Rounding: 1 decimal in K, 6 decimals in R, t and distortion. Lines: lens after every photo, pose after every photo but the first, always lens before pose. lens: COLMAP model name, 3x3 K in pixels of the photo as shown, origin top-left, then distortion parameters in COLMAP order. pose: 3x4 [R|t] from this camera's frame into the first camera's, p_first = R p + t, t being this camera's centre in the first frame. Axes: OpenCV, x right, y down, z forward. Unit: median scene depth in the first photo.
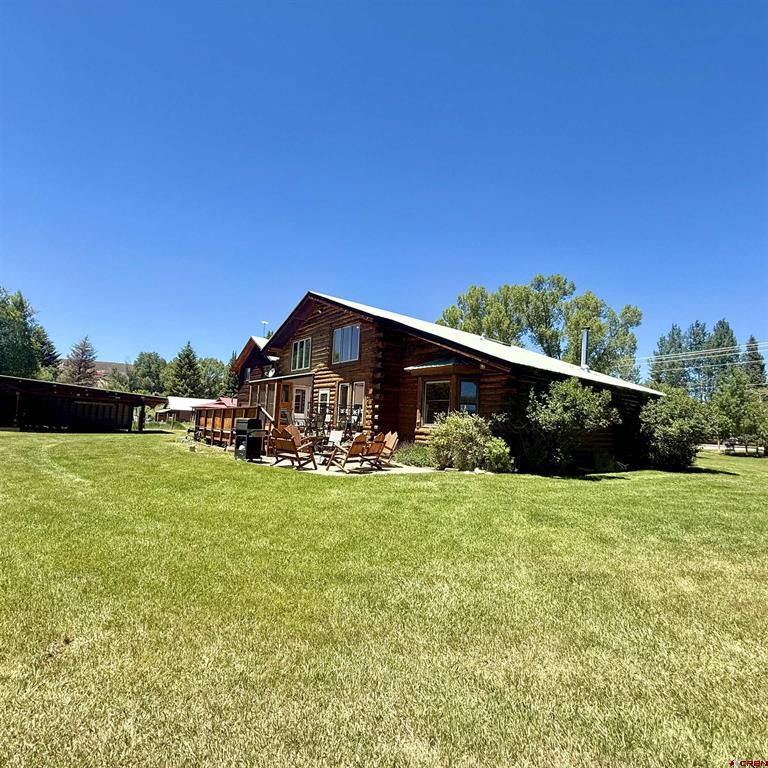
lens RADIAL K [[407.2, 0, 384.0], [0, 407.2, 384.0], [0, 0, 1]] dist [-0.000365, -0.000382]
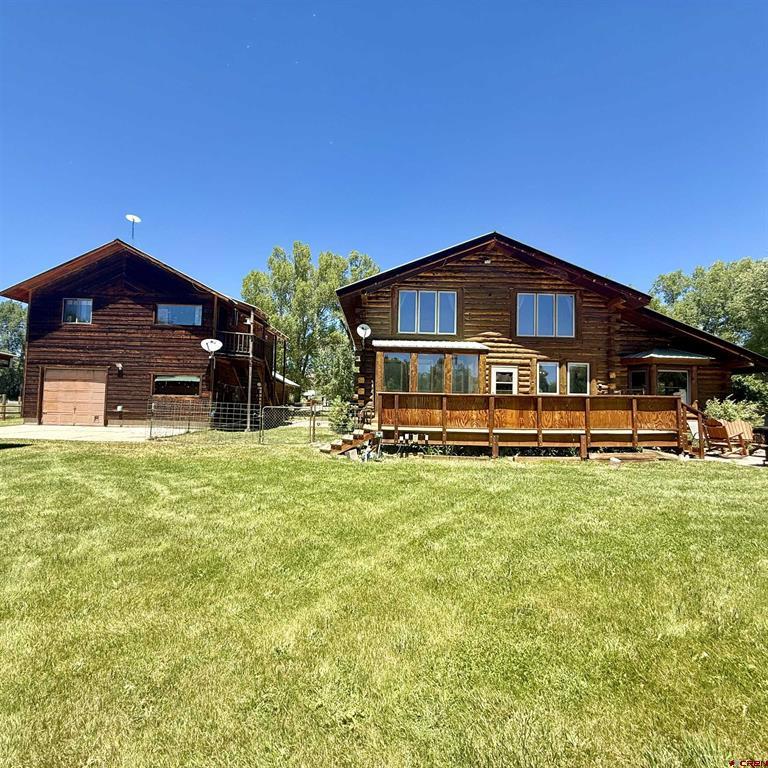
lens RADIAL K [[407.2, 0, 384.0], [0, 407.2, 384.0], [0, 0, 1]] dist [-0.000365, -0.000382]
pose [[0.601353, 0.007824, 0.798945, -1.191903], [-0.072902, 0.996318, 0.045115, 0.036790], [-0.795650, -0.085375, 0.599710, 0.930990]]
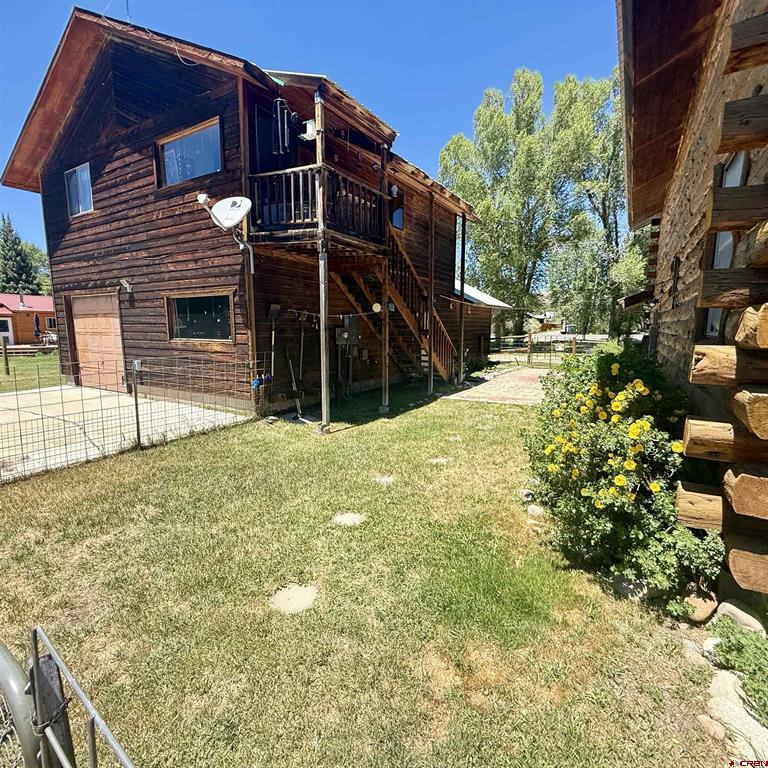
lens RADIAL K [[407.2, 0, 384.0], [0, 407.2, 384.0], [0, 0, 1]] dist [-0.000365, -0.000382]
pose [[0.933726, -0.095613, 0.344984, -0.584268], [0.007786, 0.968870, 0.247448, 0.089120], [-0.357904, -0.228363, 0.905403, 1.502315]]
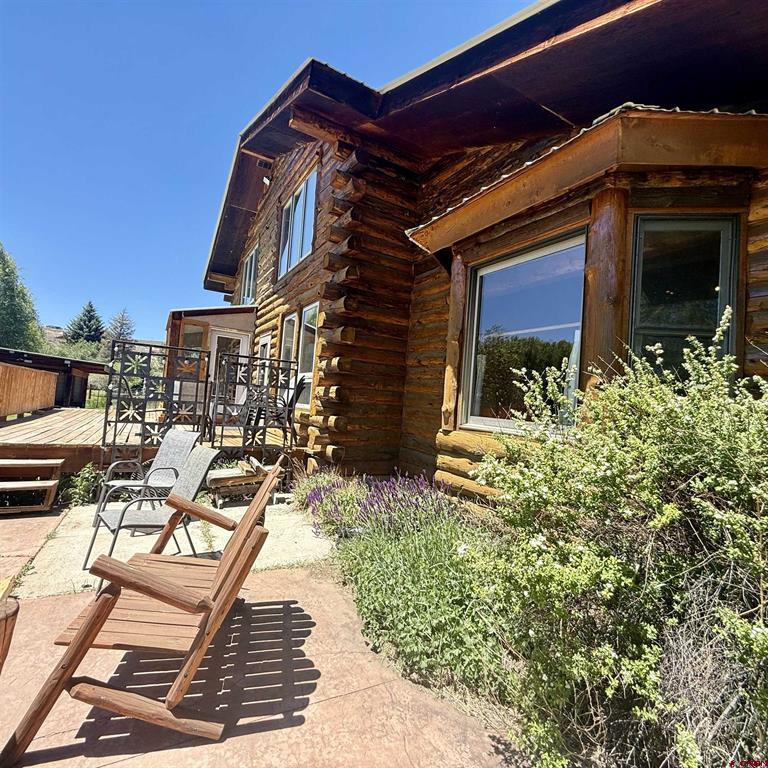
lens RADIAL K [[407.2, 0, 384.0], [0, 407.2, 384.0], [0, 0, 1]] dist [-0.000365, -0.000382]
pose [[0.989897, 0.016883, -0.140780, 0.079458], [-0.011032, 0.999047, 0.042239, 0.063572], [0.141359, -0.040259, 0.989139, 0.710007]]
